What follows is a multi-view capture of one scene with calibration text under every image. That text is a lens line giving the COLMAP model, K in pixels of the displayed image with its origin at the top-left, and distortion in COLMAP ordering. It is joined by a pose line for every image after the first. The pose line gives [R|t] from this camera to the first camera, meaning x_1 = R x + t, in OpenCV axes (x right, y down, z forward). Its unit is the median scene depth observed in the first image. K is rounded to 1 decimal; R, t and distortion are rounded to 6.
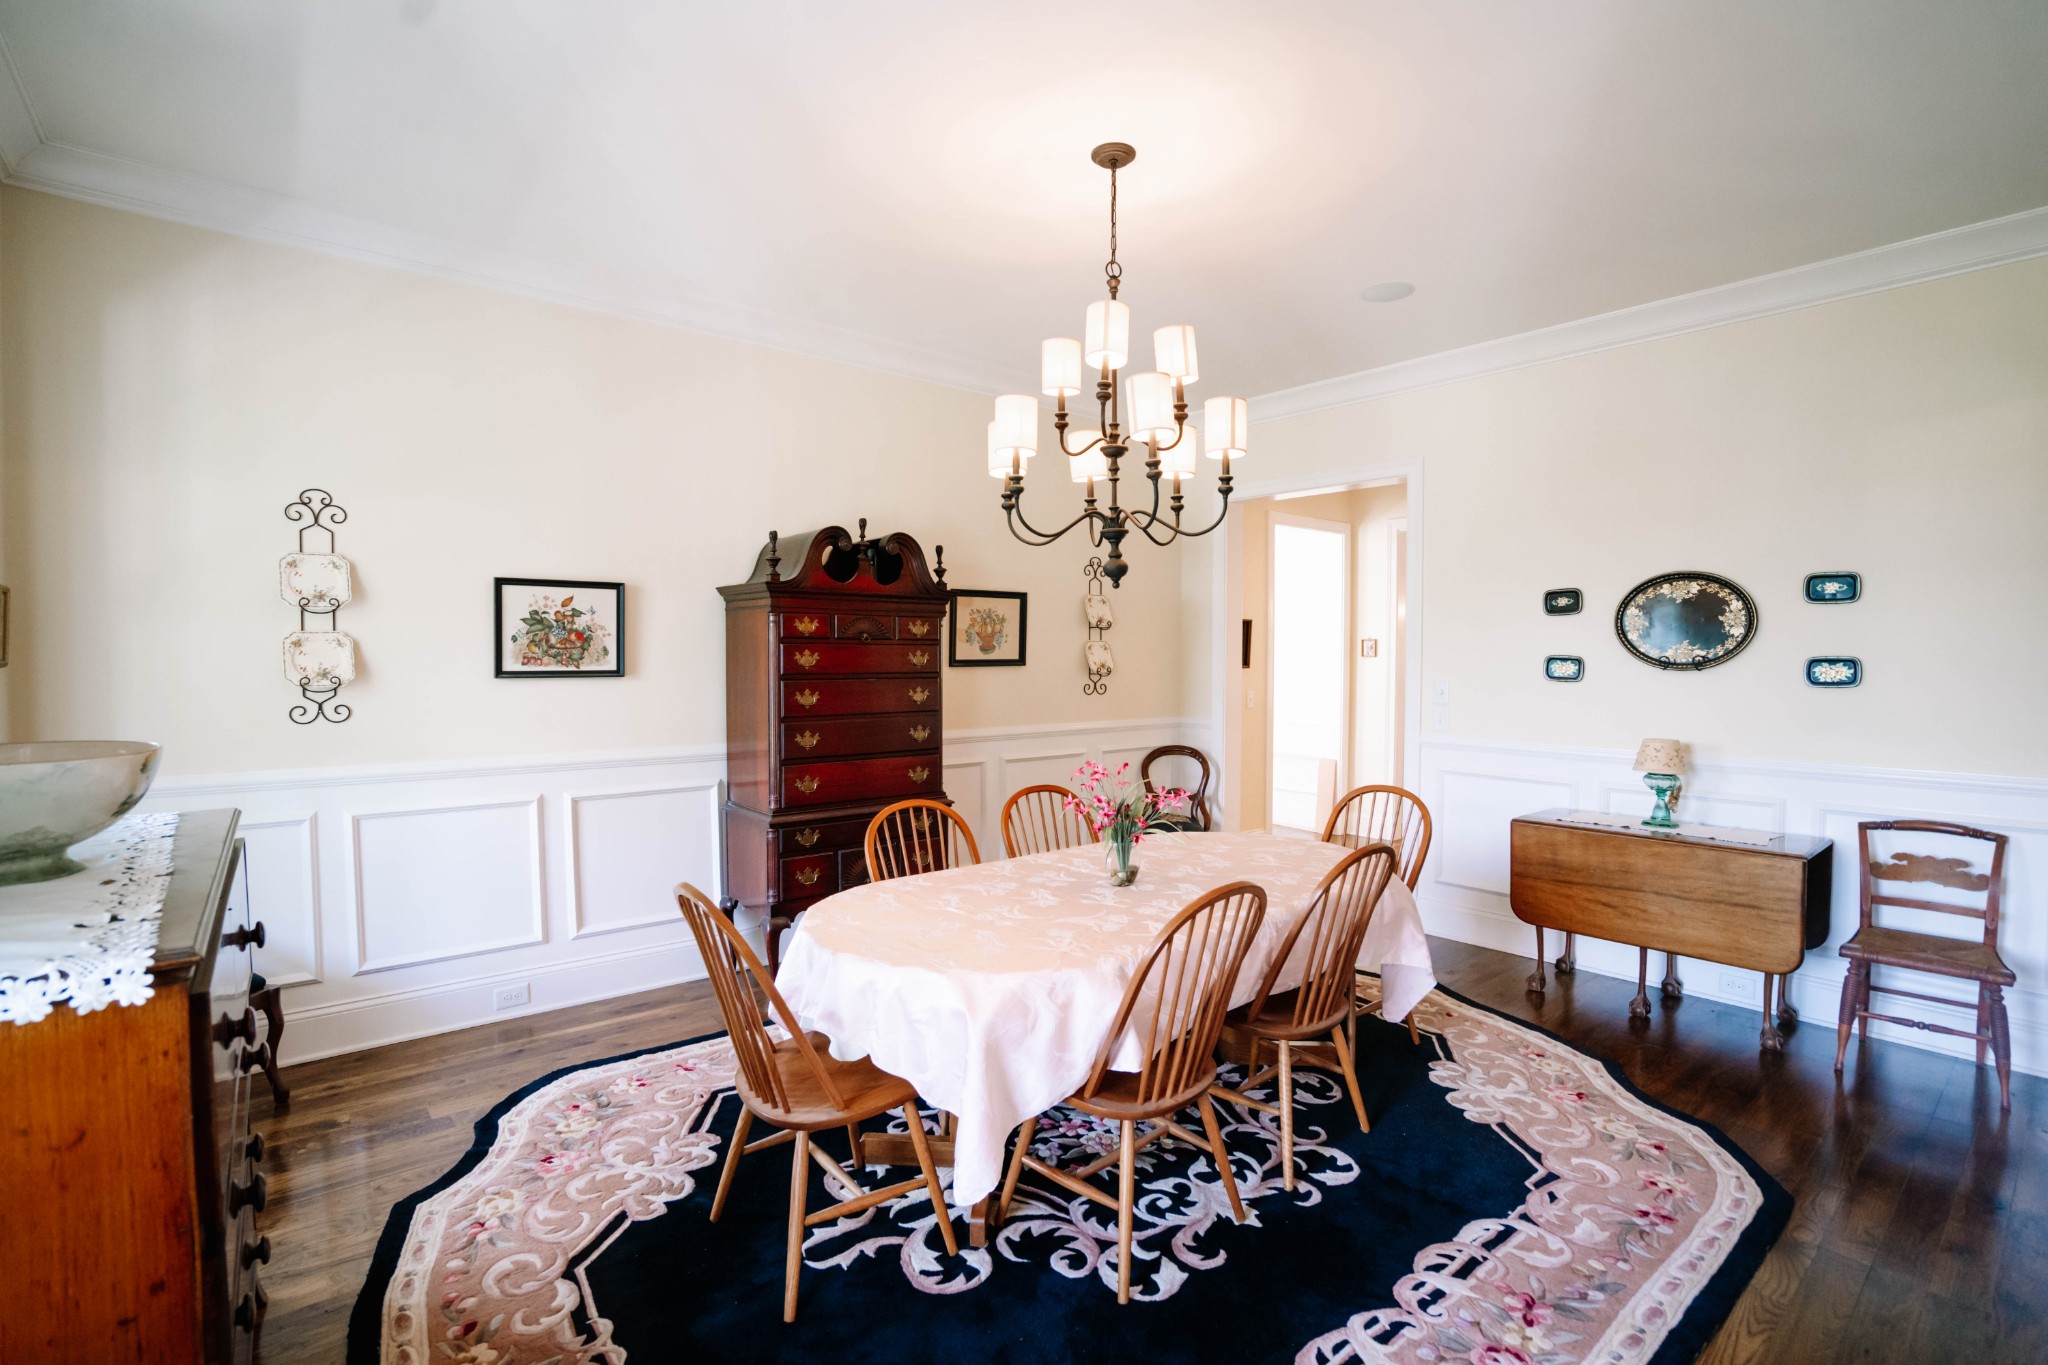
lens RADIAL K [[947.3, 0, 1024.0], [0, 947.3, 682.5], [0, 0, 1]] dist [-0.058715, 0.020185]
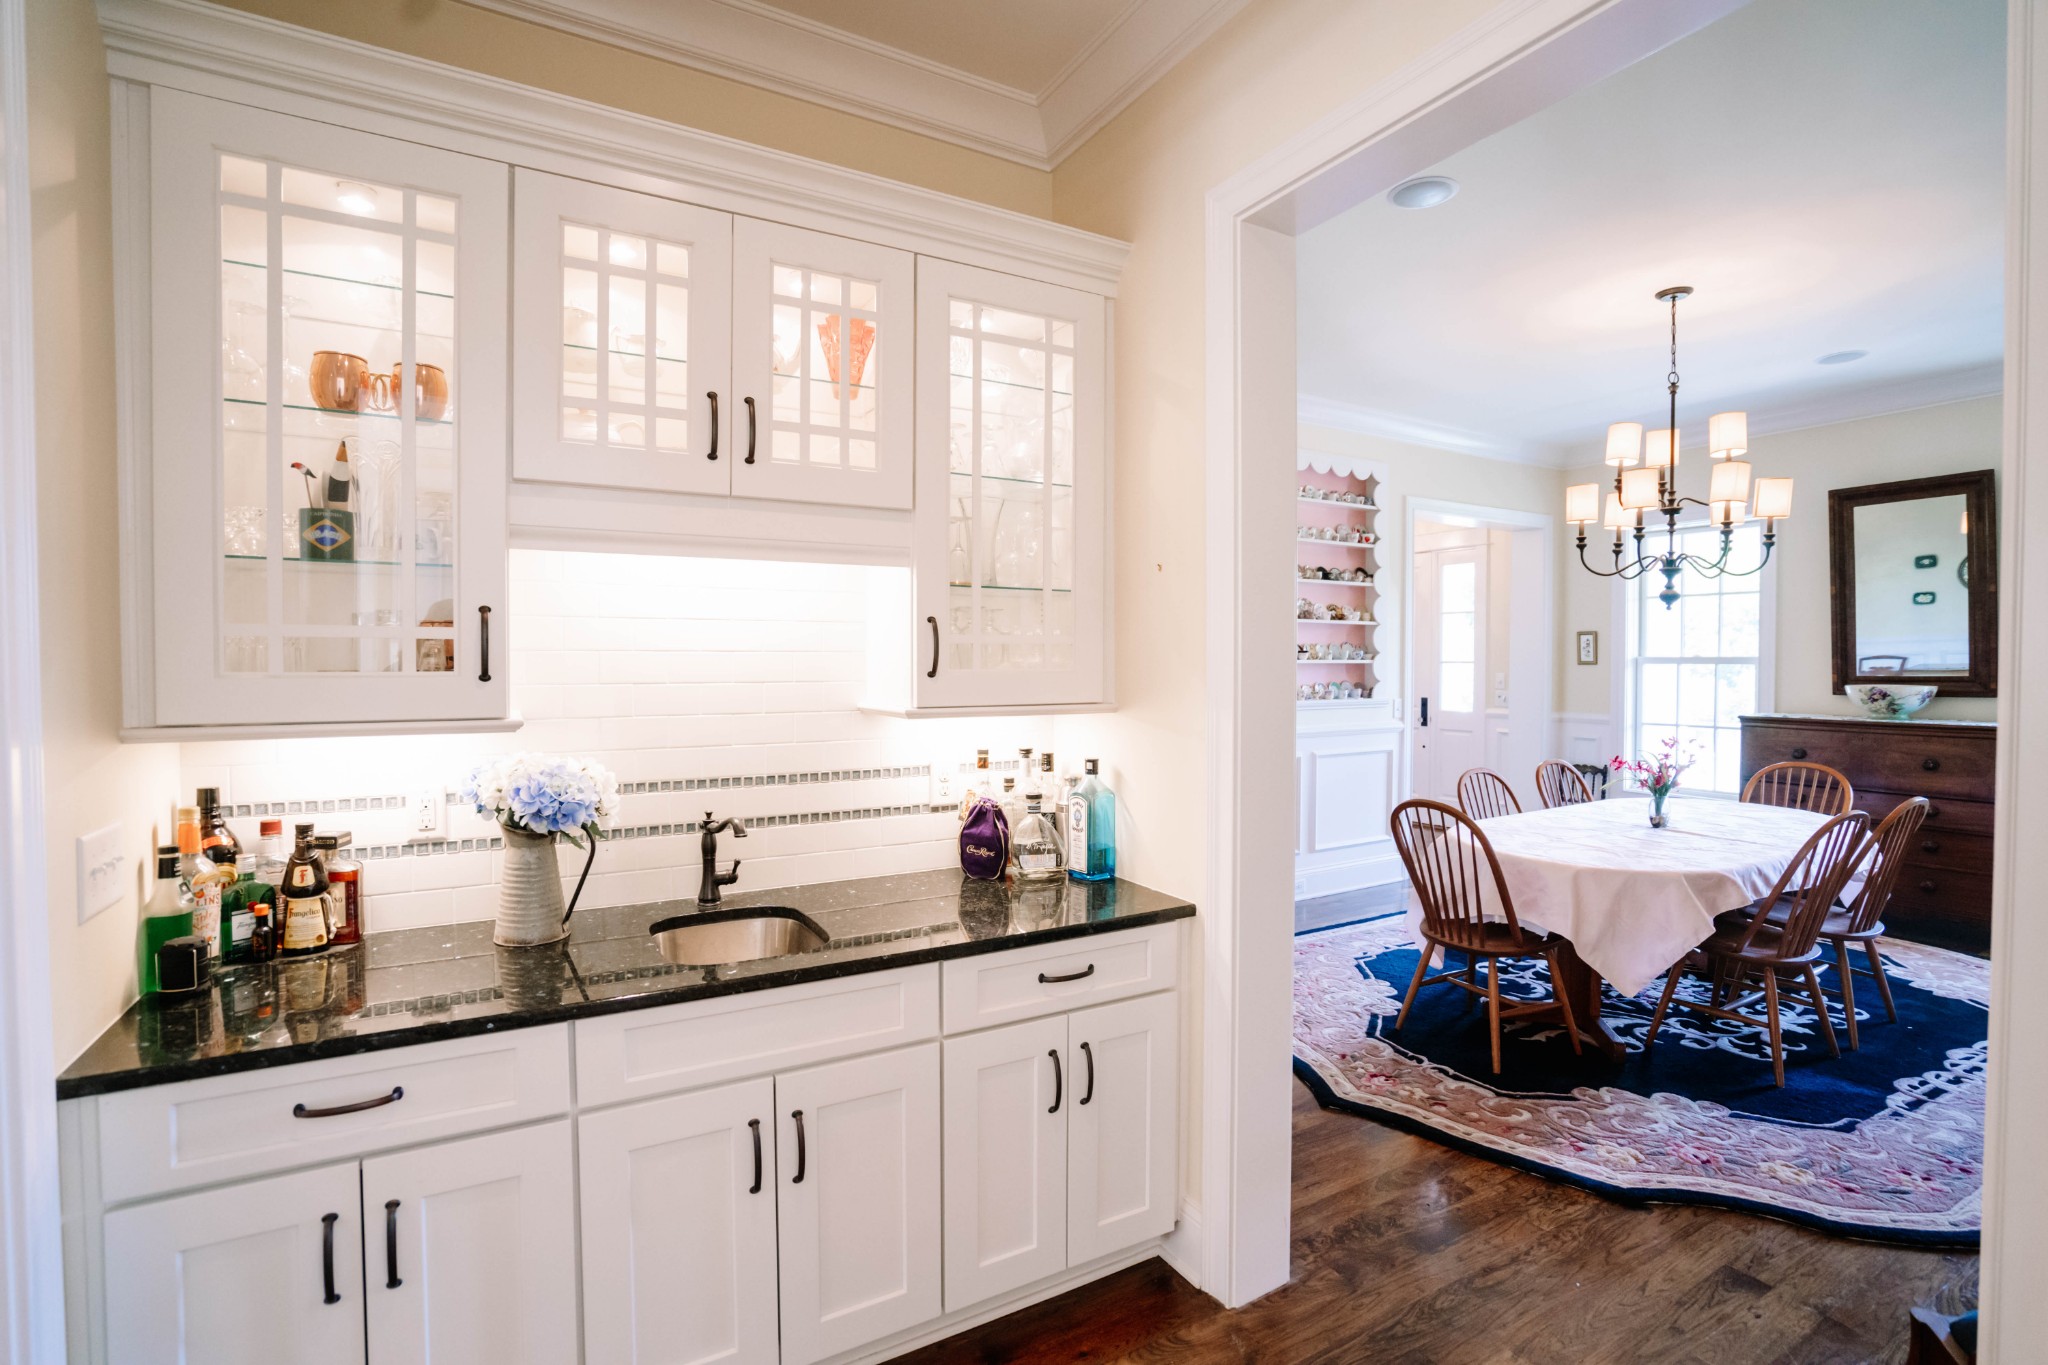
lens RADIAL K [[947.3, 0, 1024.0], [0, 947.3, 682.5], [0, 0, 1]] dist [-0.058715, 0.020185]
pose [[-0.983991, -0.007155, 0.178074, 0.665771], [0.002459, 0.998554, 0.053710, -0.058432], [-0.178200, 0.053288, -0.982550, 2.124348]]
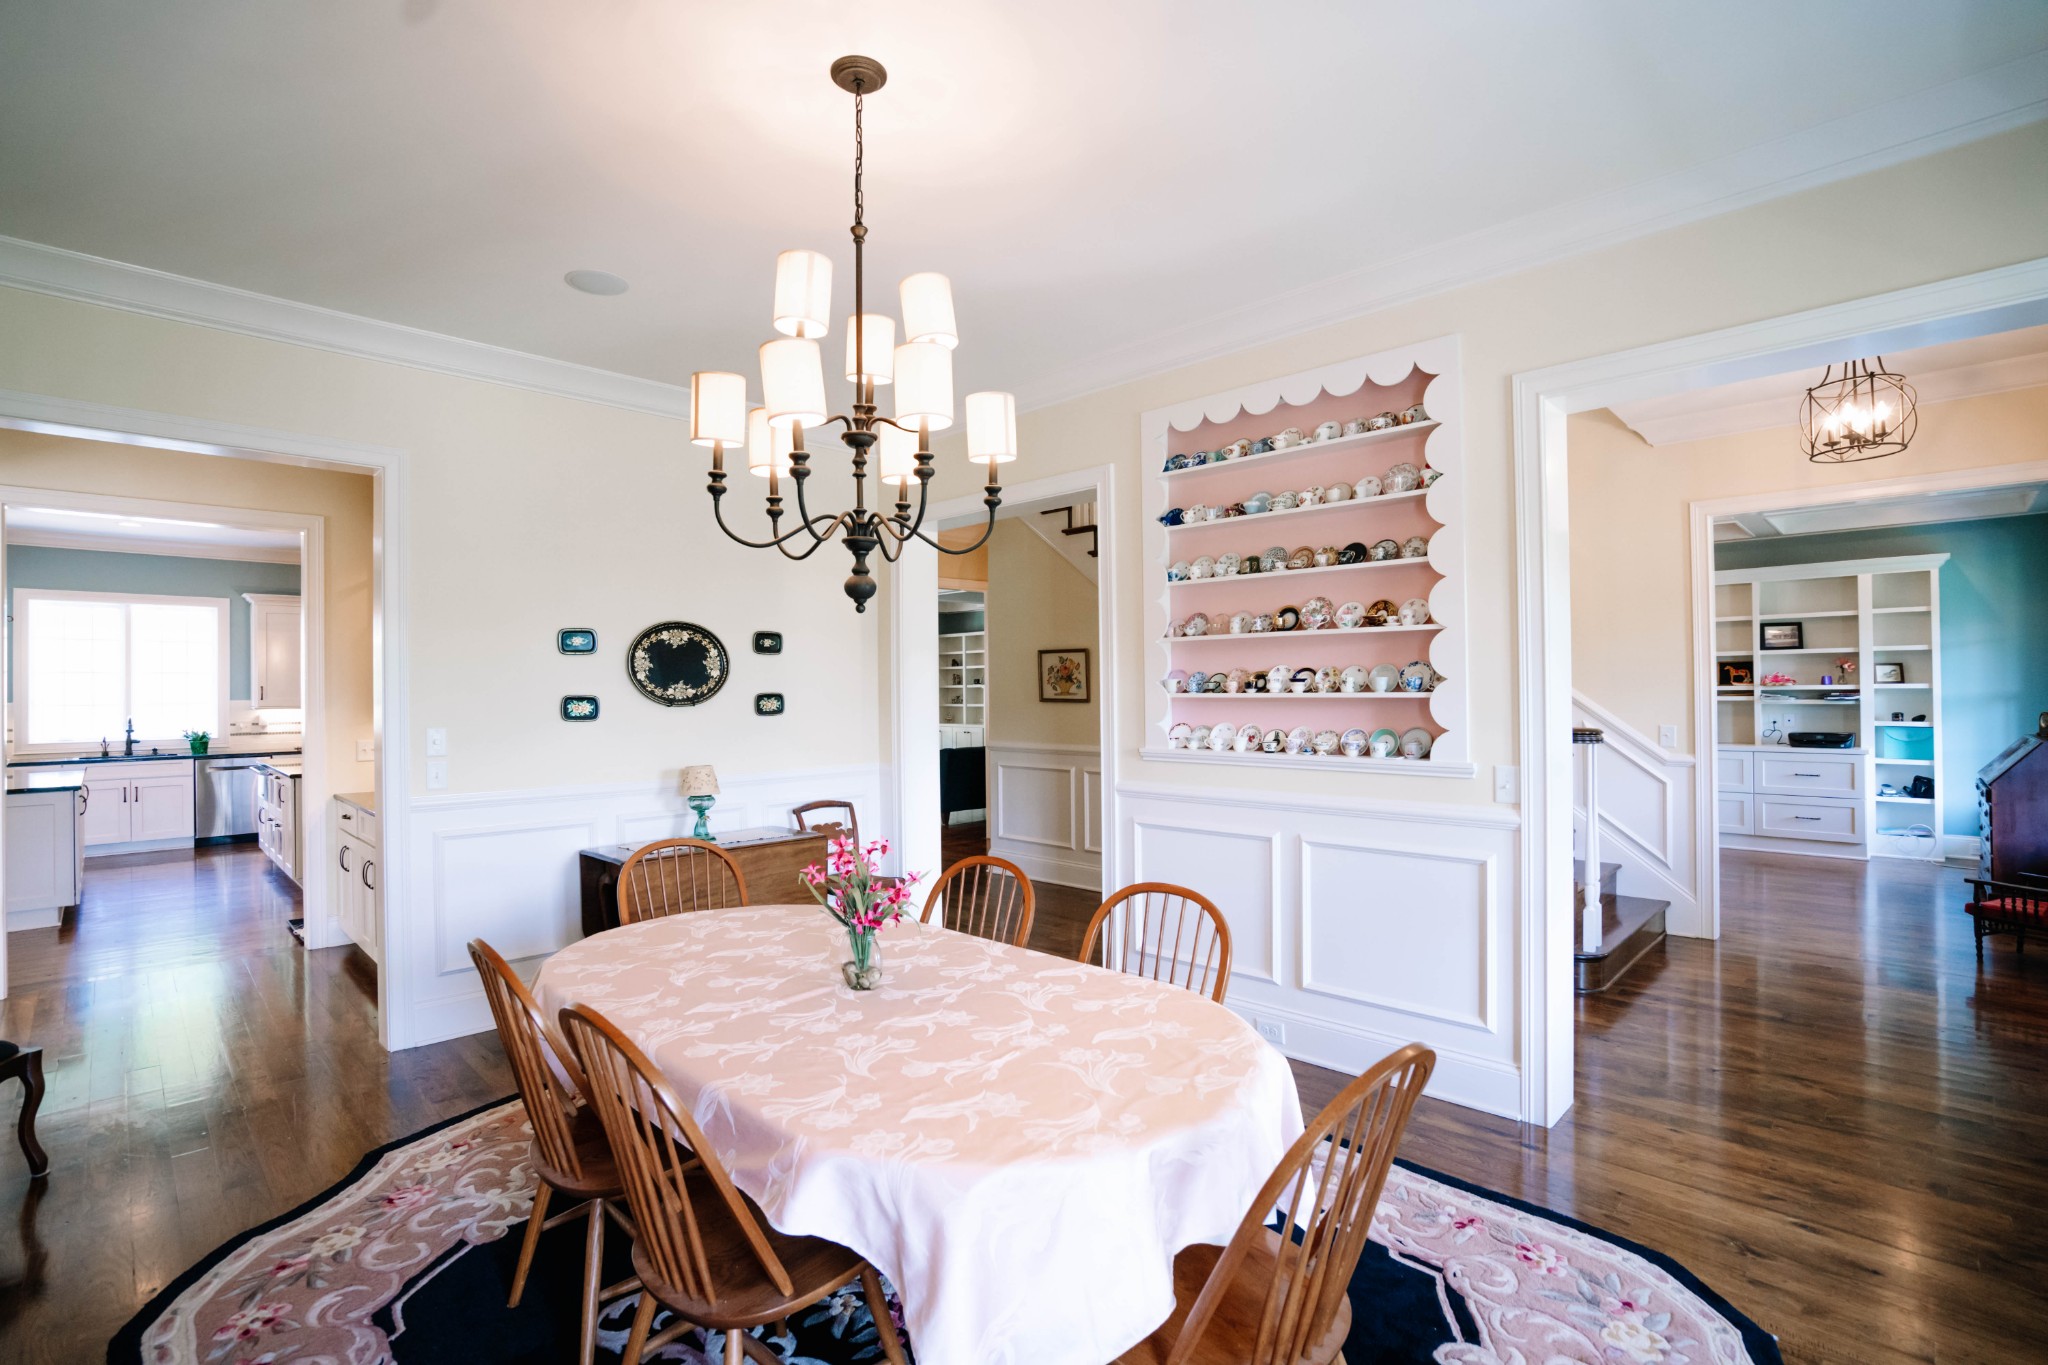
lens RADIAL K [[947.3, 0, 1024.0], [0, 947.3, 682.5], [0, 0, 1]] dist [-0.058715, 0.020185]
pose [[-0.091017, 0.004406, 0.995840, -0.595954], [0.038622, 0.999253, -0.000892, -0.029898], [-0.995100, 0.038381, -0.091119, 0.798822]]
